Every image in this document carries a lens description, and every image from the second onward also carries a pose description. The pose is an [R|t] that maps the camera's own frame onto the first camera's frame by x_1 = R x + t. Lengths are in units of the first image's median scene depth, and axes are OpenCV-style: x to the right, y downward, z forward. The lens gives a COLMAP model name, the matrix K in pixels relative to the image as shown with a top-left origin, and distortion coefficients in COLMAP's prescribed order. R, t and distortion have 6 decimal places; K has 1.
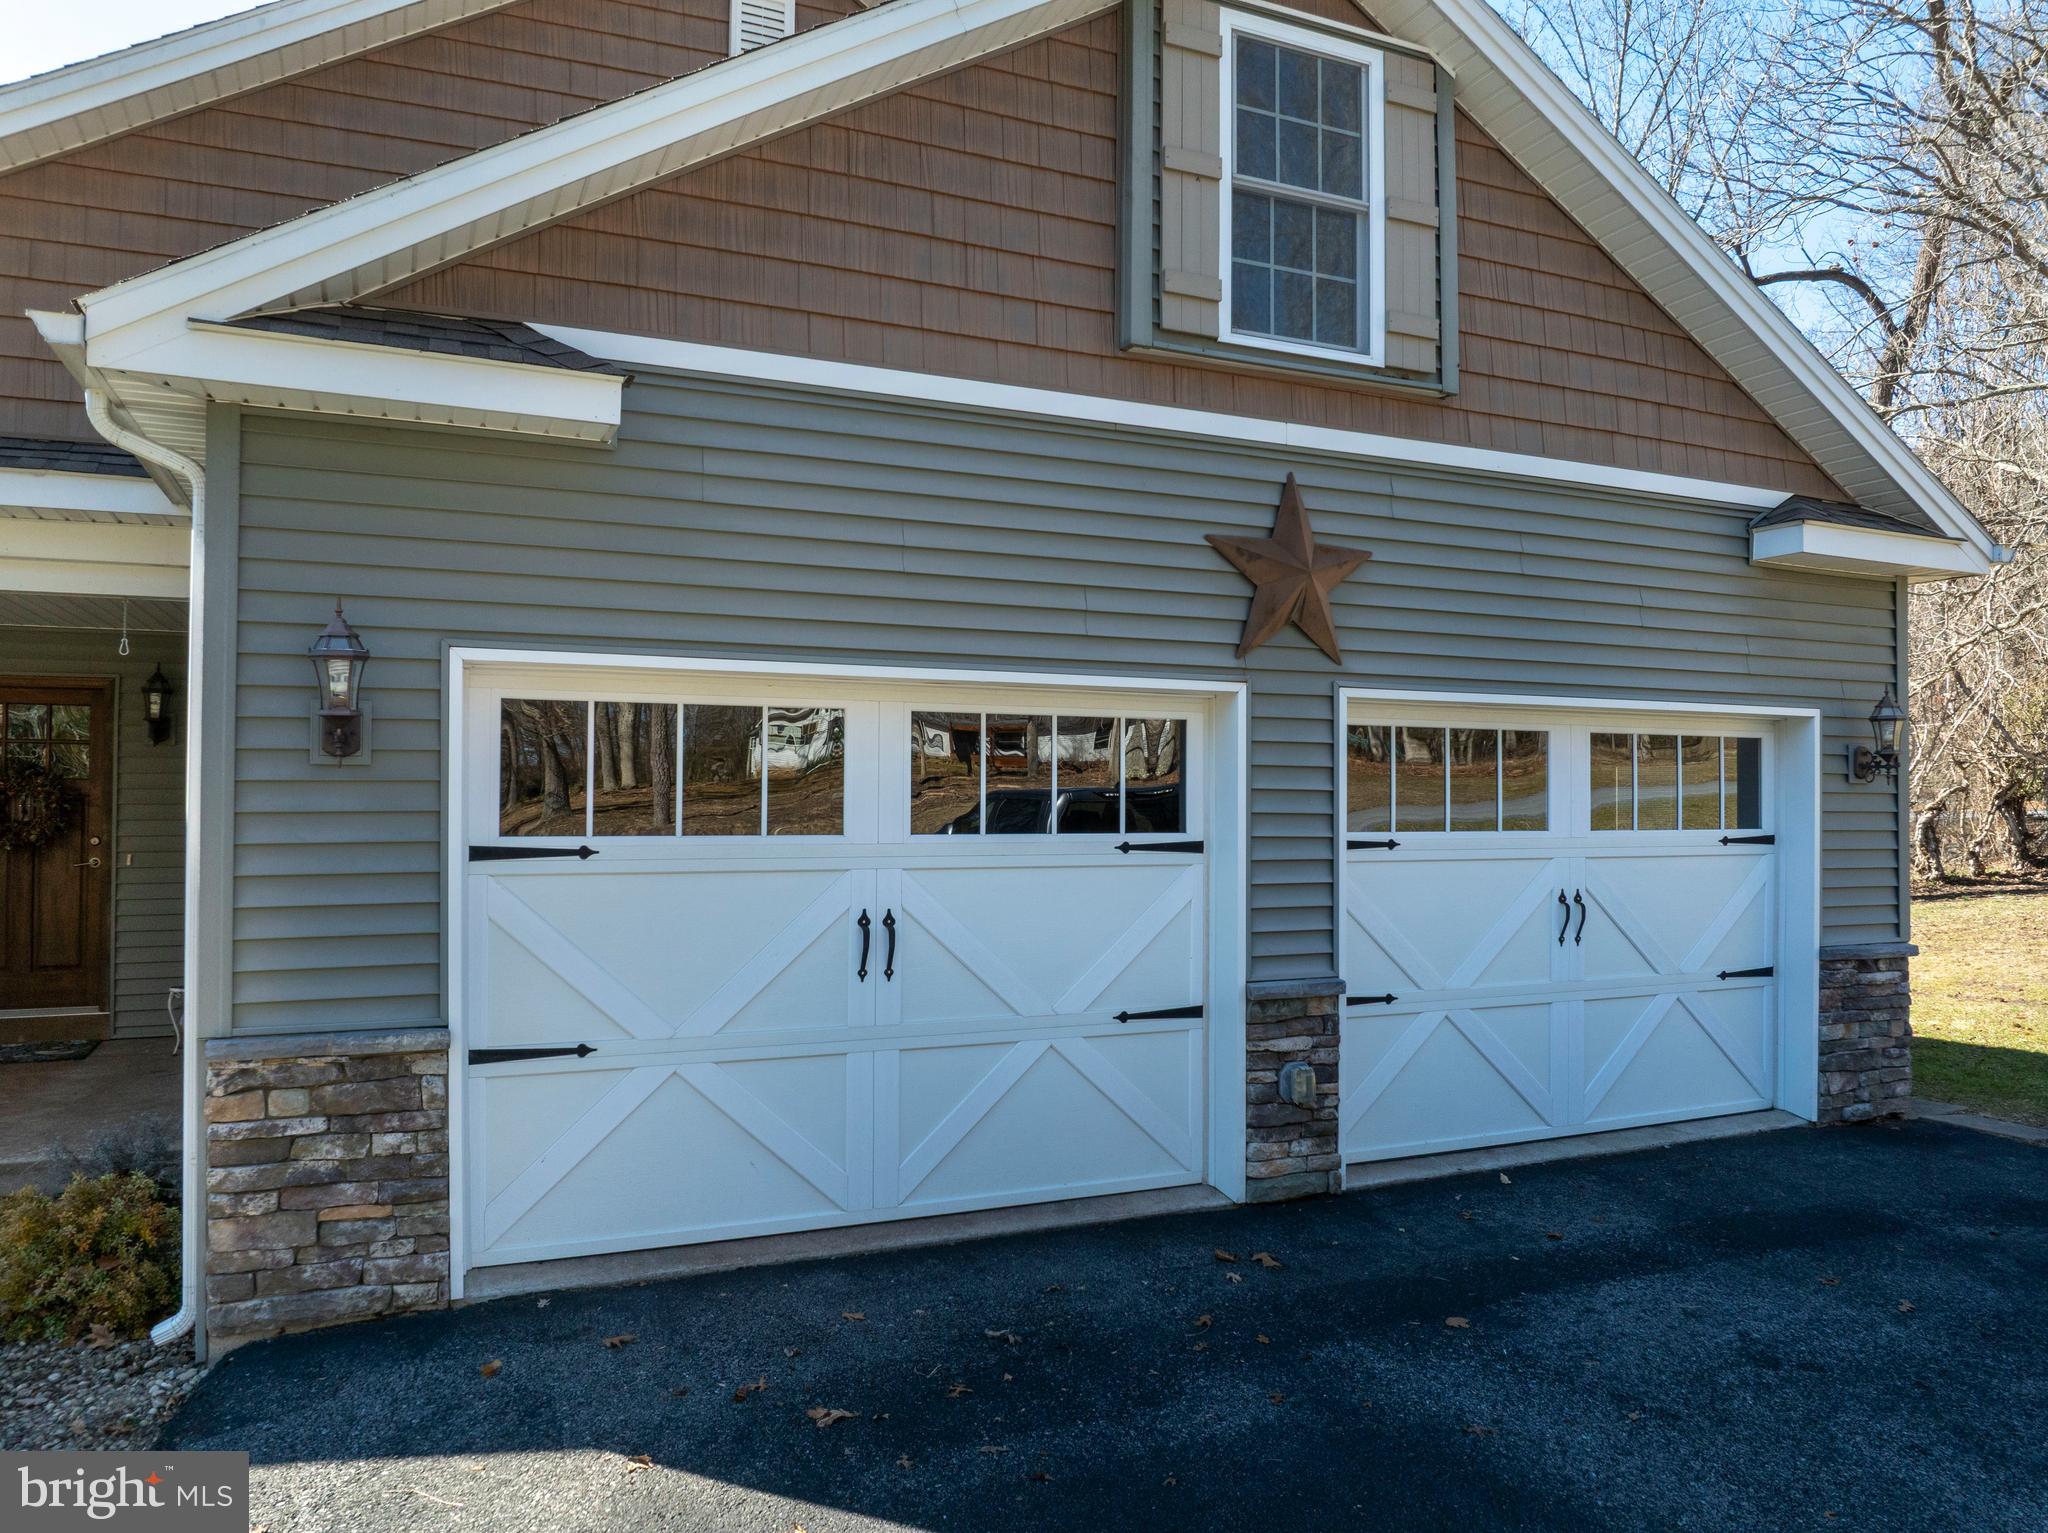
lens RADIAL K [[1471.4, 0, 1026.2], [0, 1471.4, 754.2], [0, 0, 1]] dist [-0.038852, -0.010867]
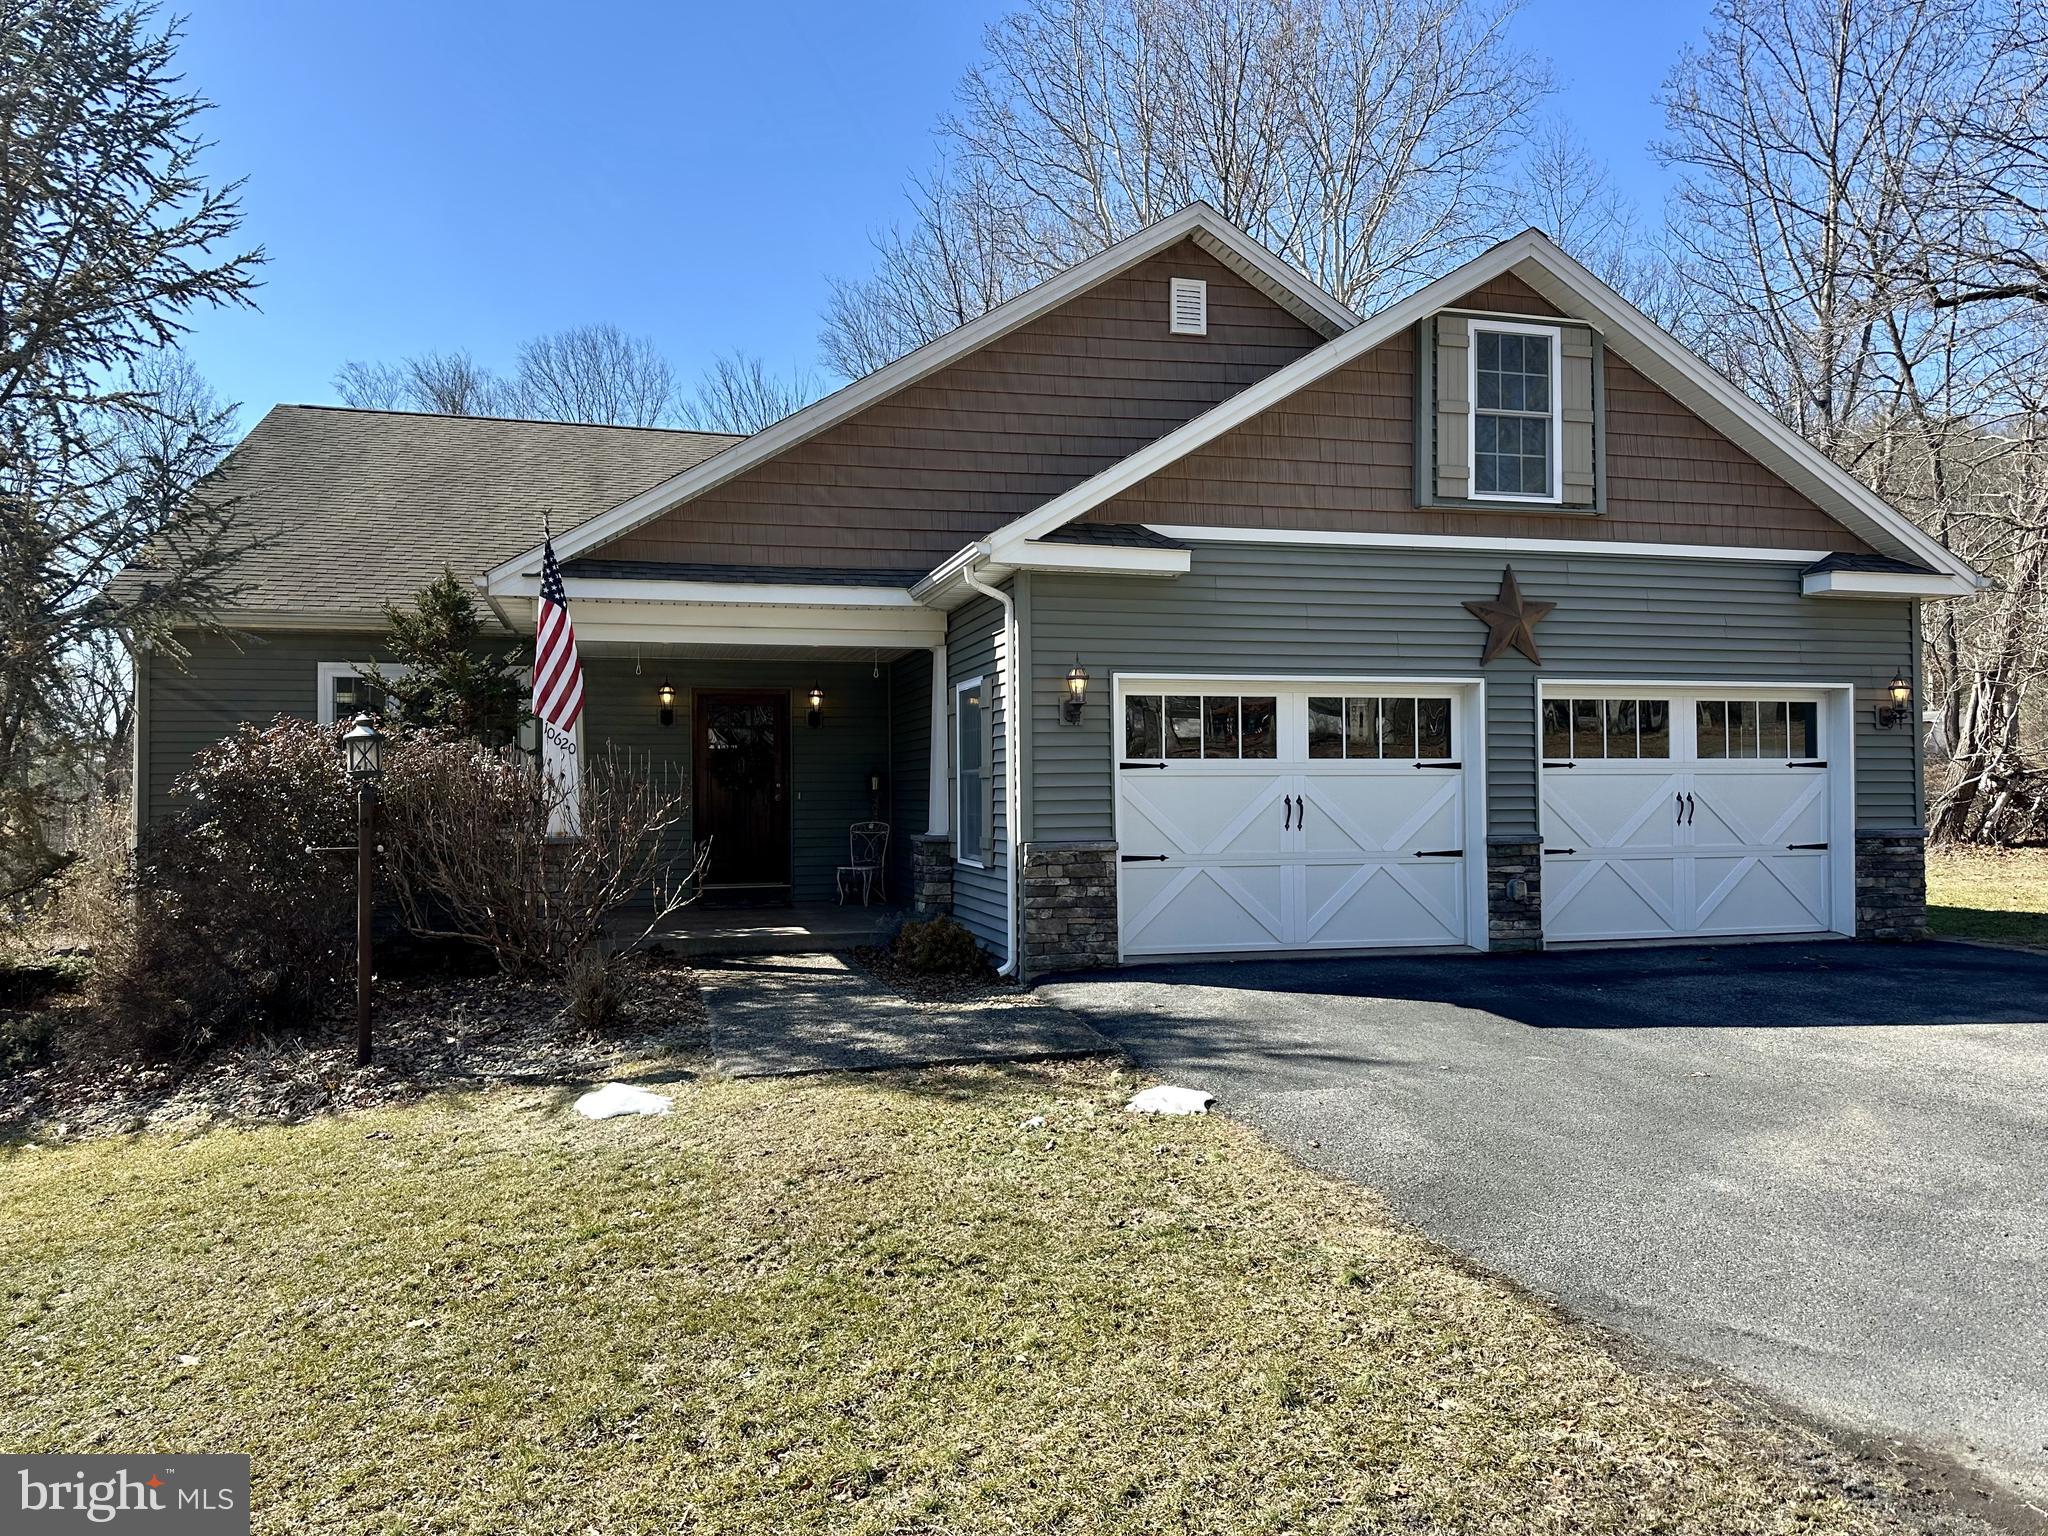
lens RADIAL K [[1463.5, 0, 1003.5], [0, 1463.5, 772.4], [0, 0, 1]] dist [0.054732, -0.074048]
pose [[0.987026, -0.014654, -0.159892, -0.156682], [0.017052, 0.999762, 0.013636, 0.035988], [0.159654, -0.016186, 0.987040, -0.949559]]
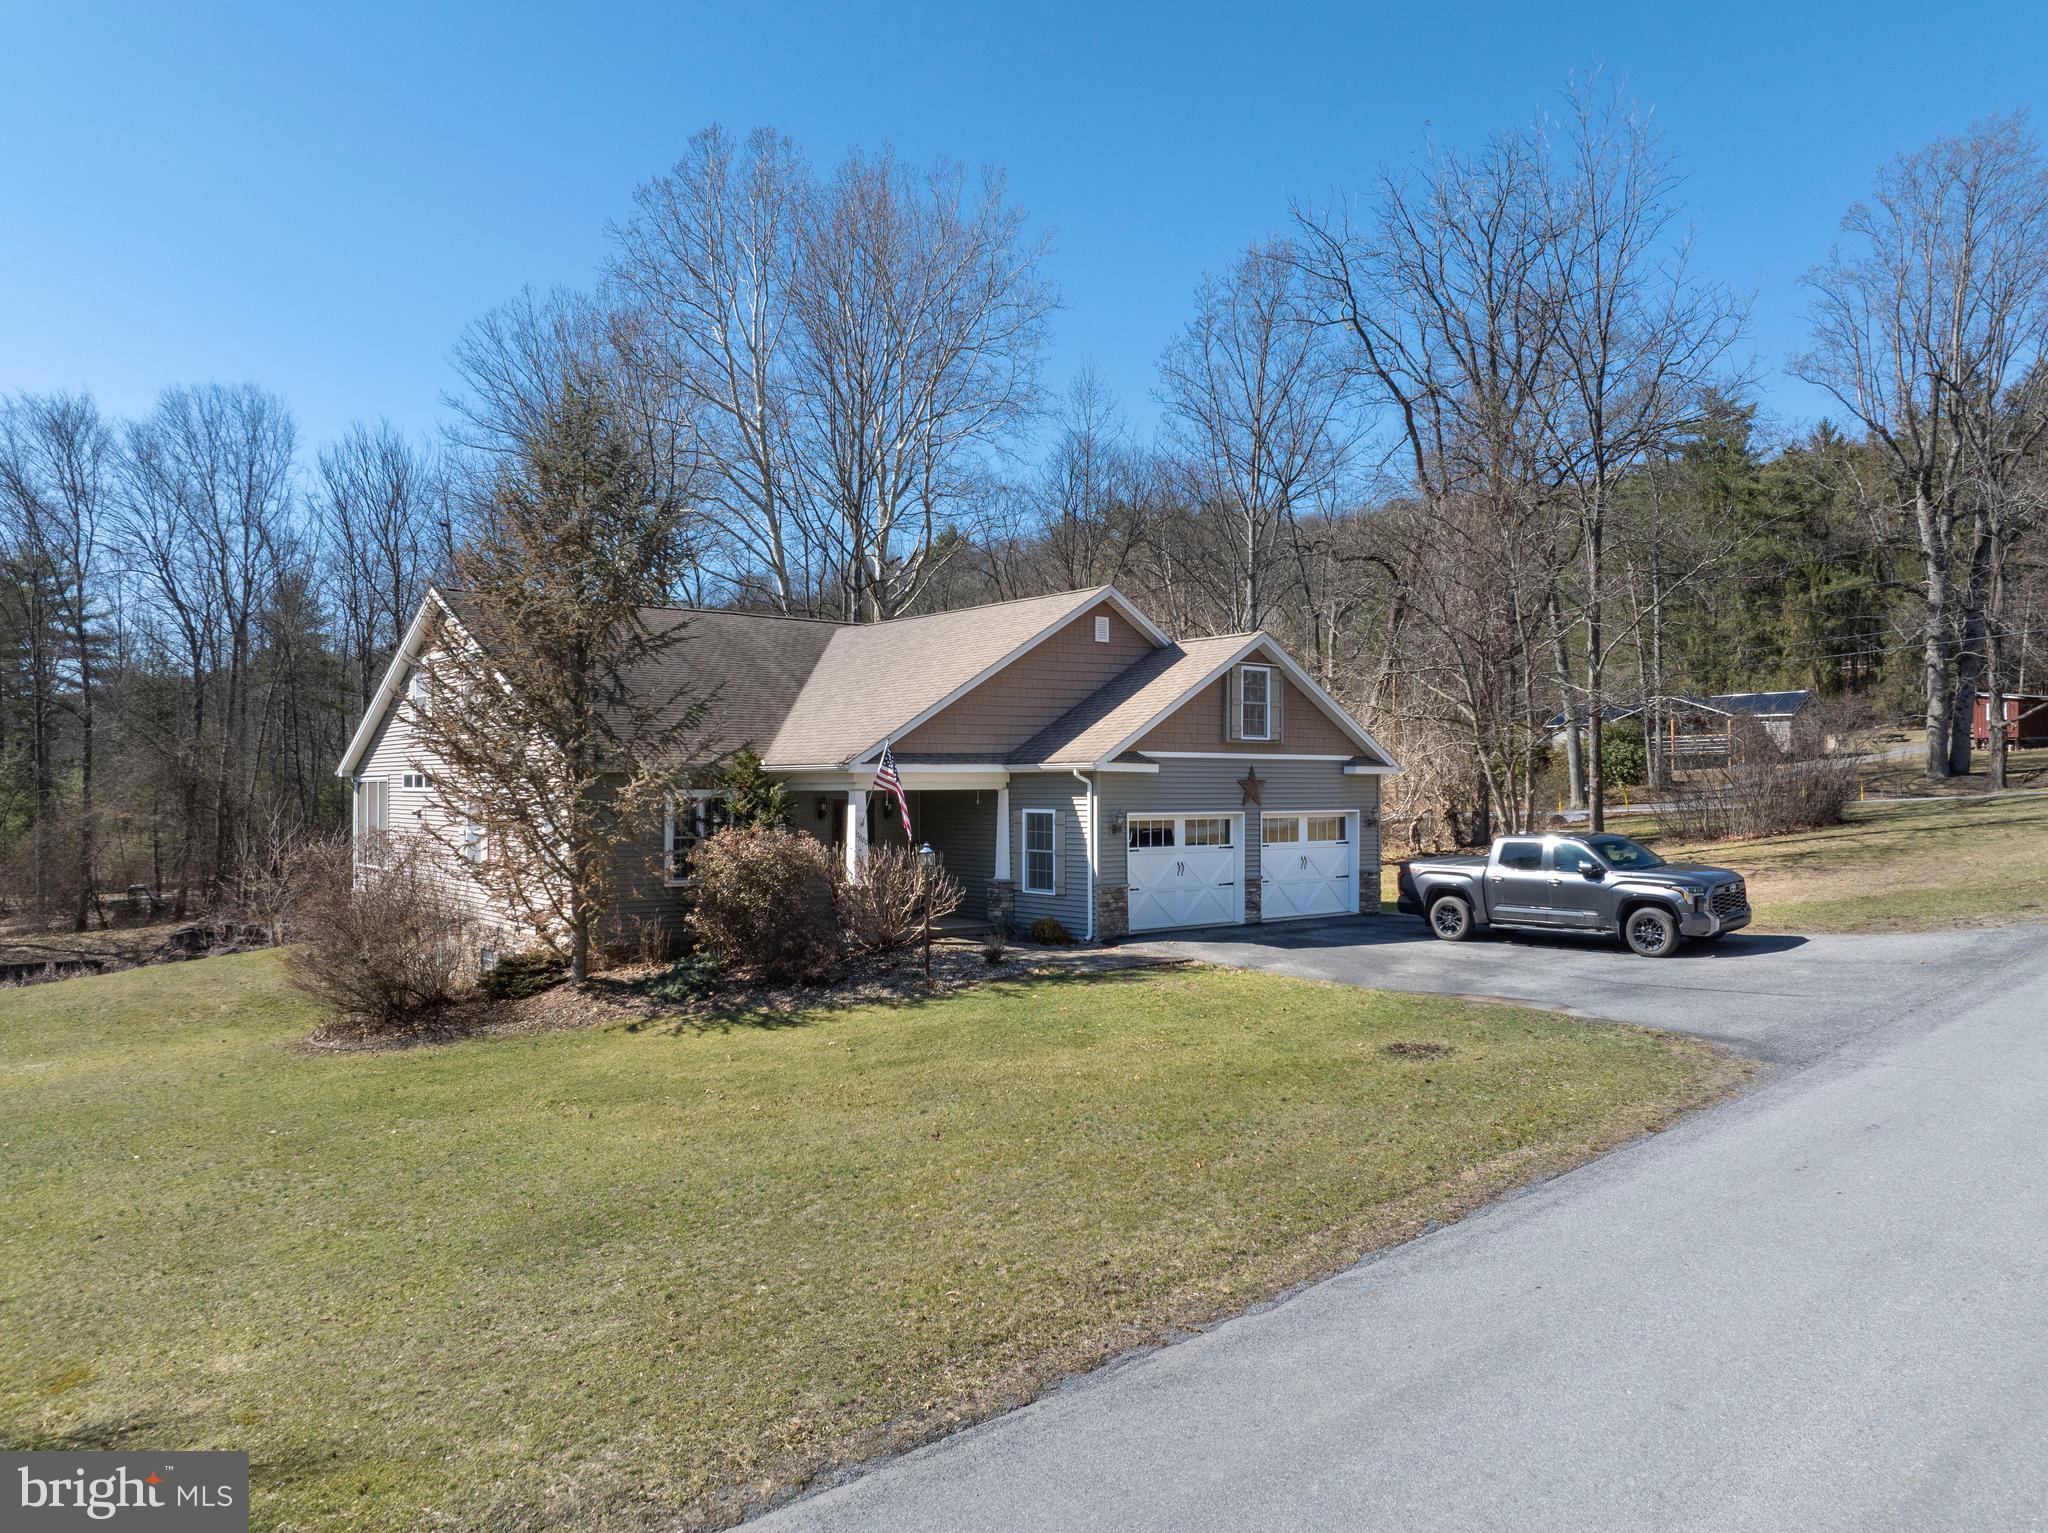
lens RADIAL K [[1471.4, 0, 1039.2], [0, 1471.4, 764.6], [0, 0, 1]] dist [-0.038852, -0.010867]
pose [[0.962413, -0.002010, 0.271583, -1.672093], [-0.001497, 0.999918, 0.012708, -0.245655], [-0.271586, -0.012637, 0.962331, -3.167337]]
